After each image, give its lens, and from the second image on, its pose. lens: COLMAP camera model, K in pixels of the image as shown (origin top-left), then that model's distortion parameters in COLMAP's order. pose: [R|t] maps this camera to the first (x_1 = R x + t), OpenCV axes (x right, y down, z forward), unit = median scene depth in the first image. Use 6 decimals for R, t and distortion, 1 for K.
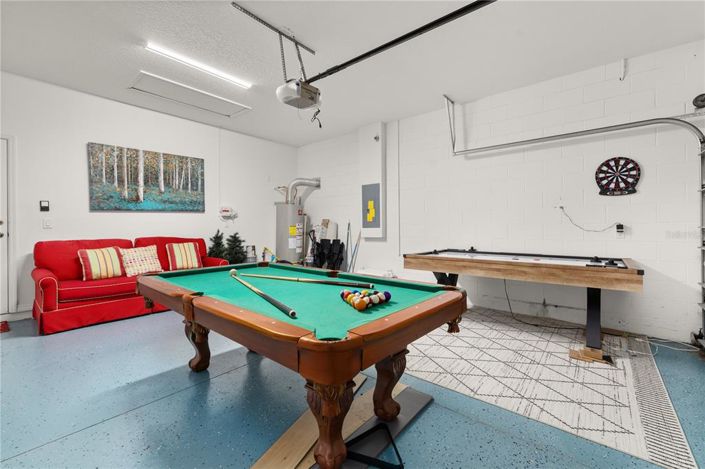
lens RADIAL K [[301.2, 0, 351.0], [0, 301.2, 228.1], [0, 0, 1]] dist [0.000530, -0.000002]
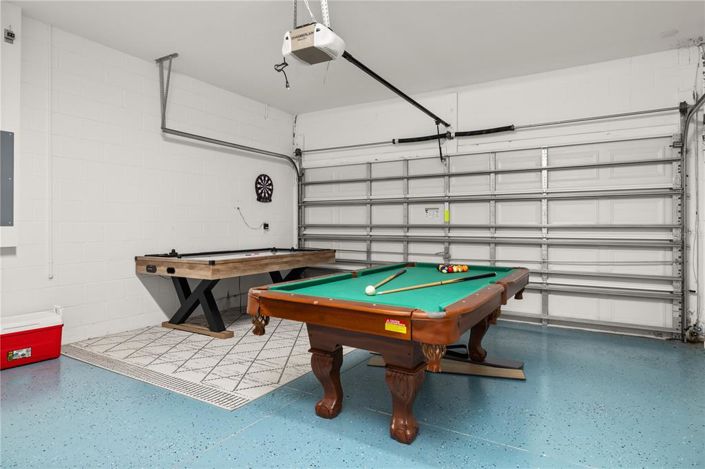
lens RADIAL K [[404.0, 0, 352.1], [0, 404.0, 223.4], [0, 0, 1]] dist [-0.001266, -0.000157]
pose [[-0.157882, 0.008139, 0.987424, -0.972718], [0.001655, 0.999967, -0.007977, 0.001687], [-0.987457, 0.000375, -0.157890, 0.894166]]
